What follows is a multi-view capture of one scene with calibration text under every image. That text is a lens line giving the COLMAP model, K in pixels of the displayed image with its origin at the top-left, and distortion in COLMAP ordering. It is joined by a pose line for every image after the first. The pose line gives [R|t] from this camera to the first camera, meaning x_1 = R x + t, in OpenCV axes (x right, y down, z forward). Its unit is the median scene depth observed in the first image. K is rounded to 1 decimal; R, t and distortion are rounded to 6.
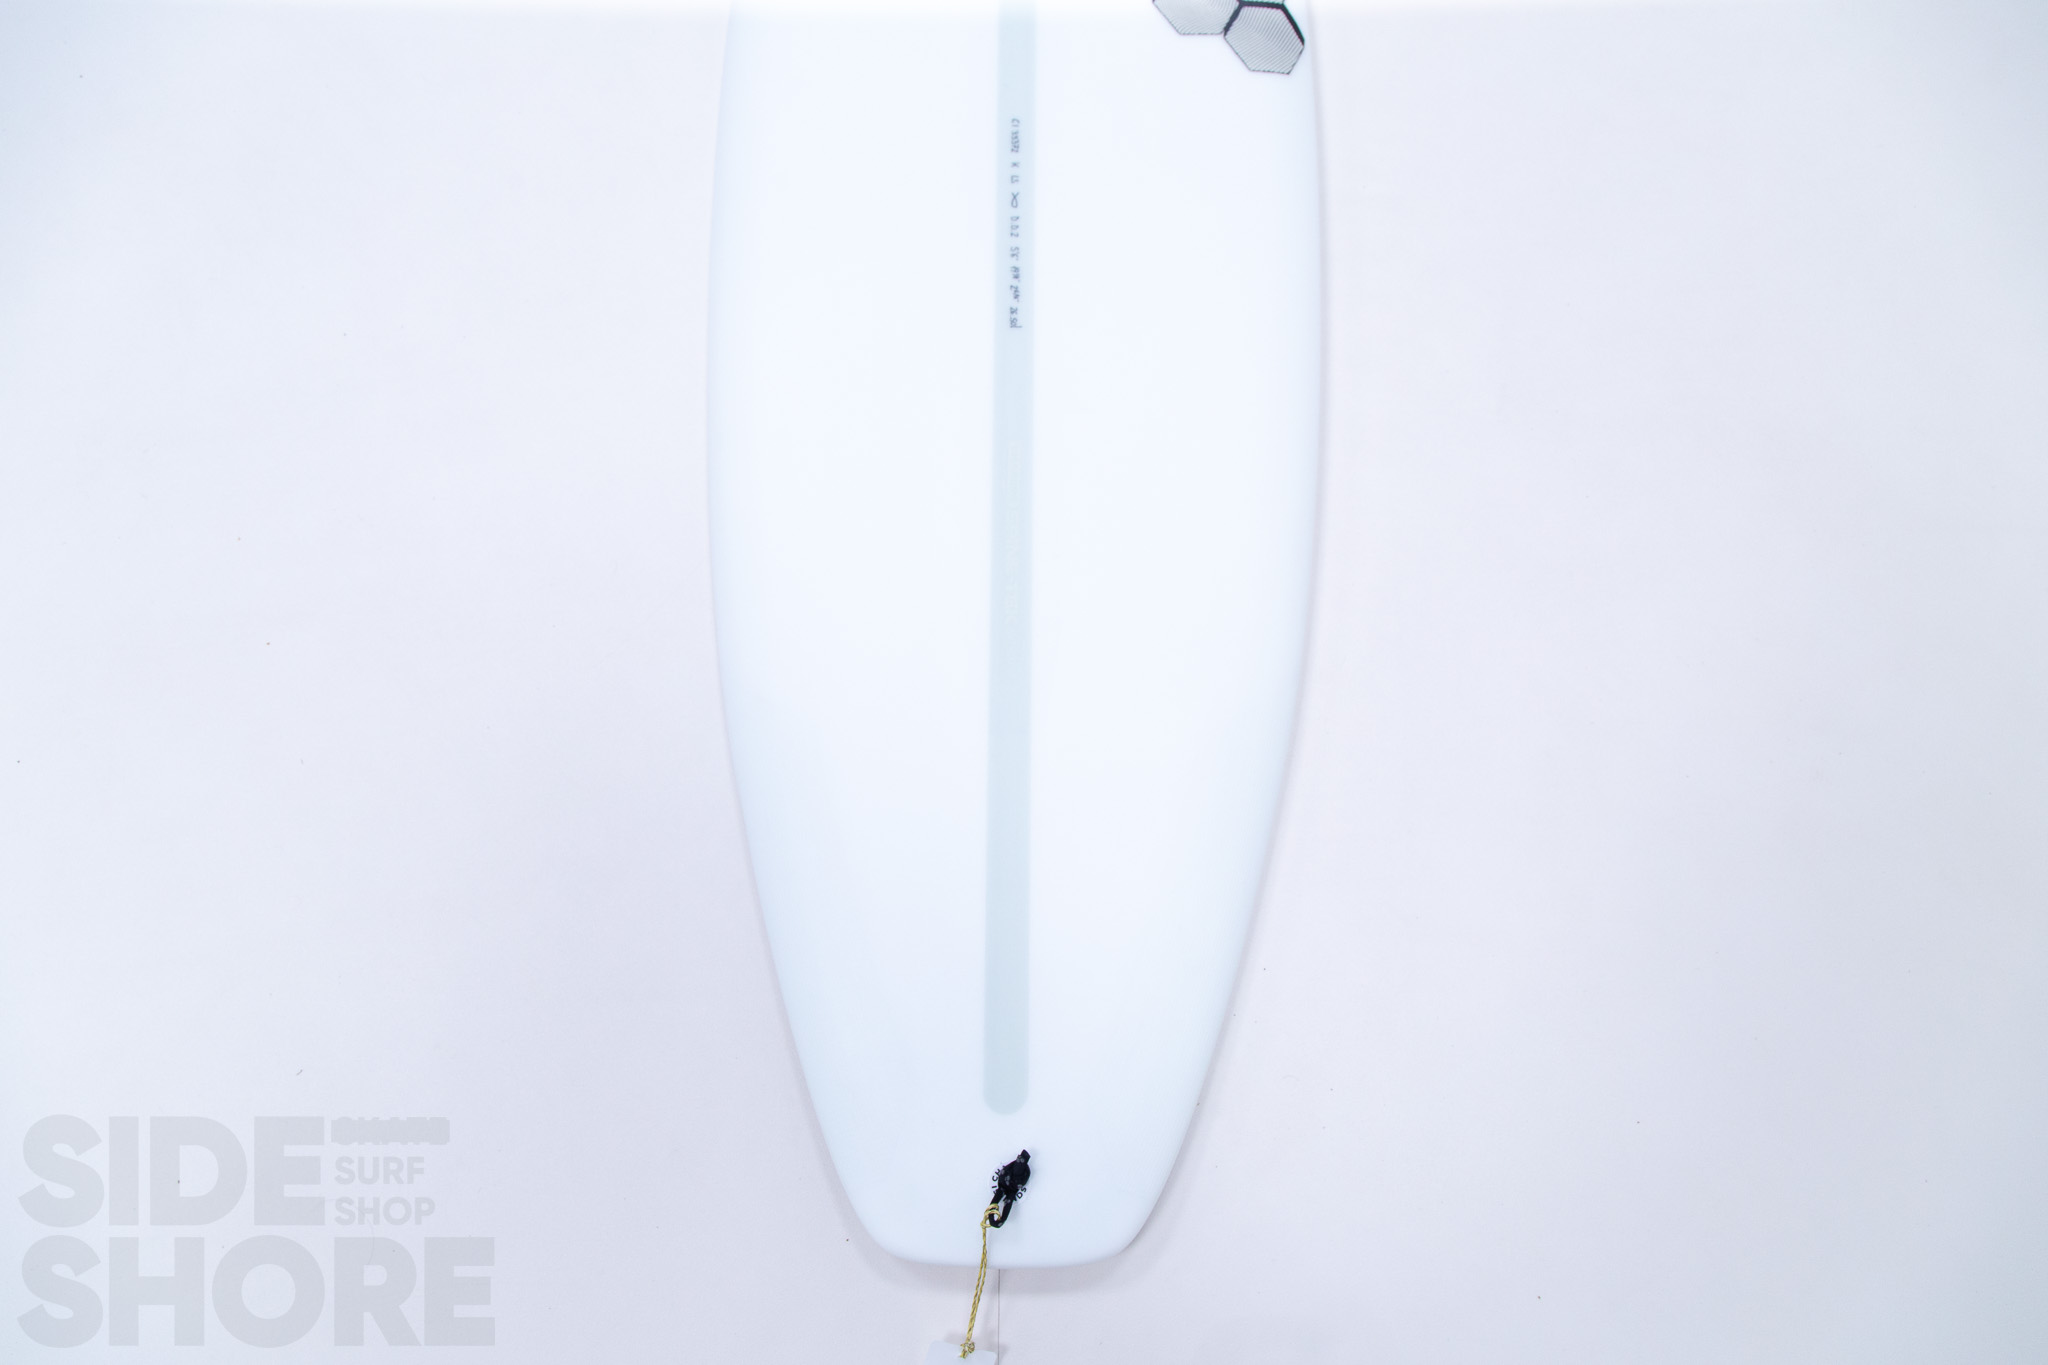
lens RADIAL K [[1425.3, 0, 1026.2], [0, 1425.3, 688.9], [0, 0, 1]] dist [0.011792, 0.001363]
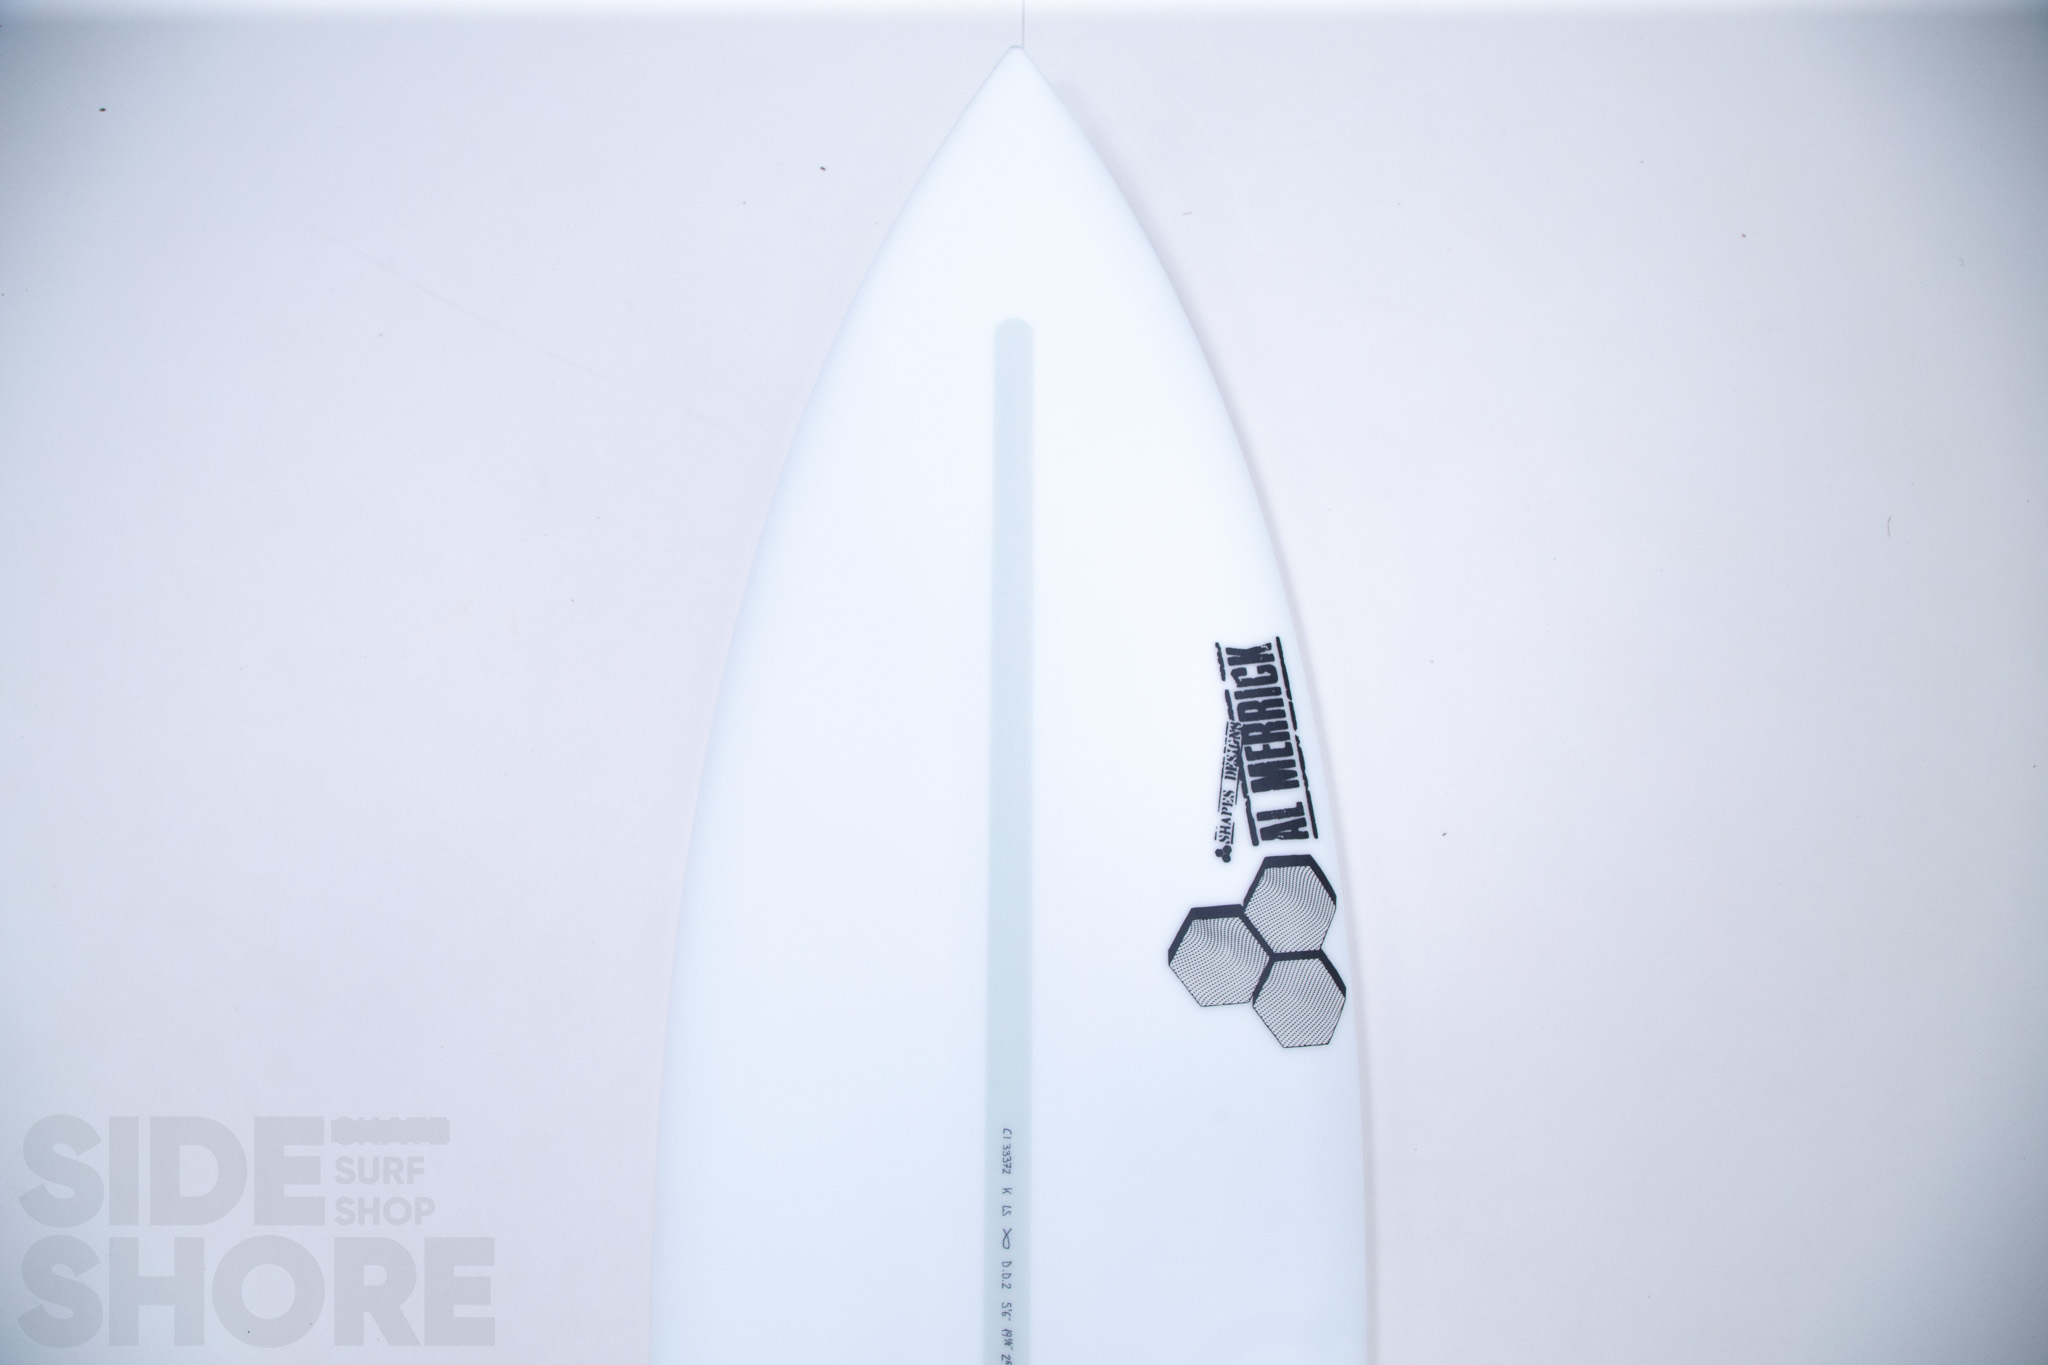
lens RADIAL K [[1425.3, 0, 1021.3], [0, 1425.3, 676.2], [0, 0, 1]] dist [0.011792, 0.001363]
pose [[0.999992, -0.002357, -0.003126, 0.004087], [0.002333, 0.999967, -0.007831, -0.662811], [0.003144, 0.007824, 0.999964, 0.153559]]
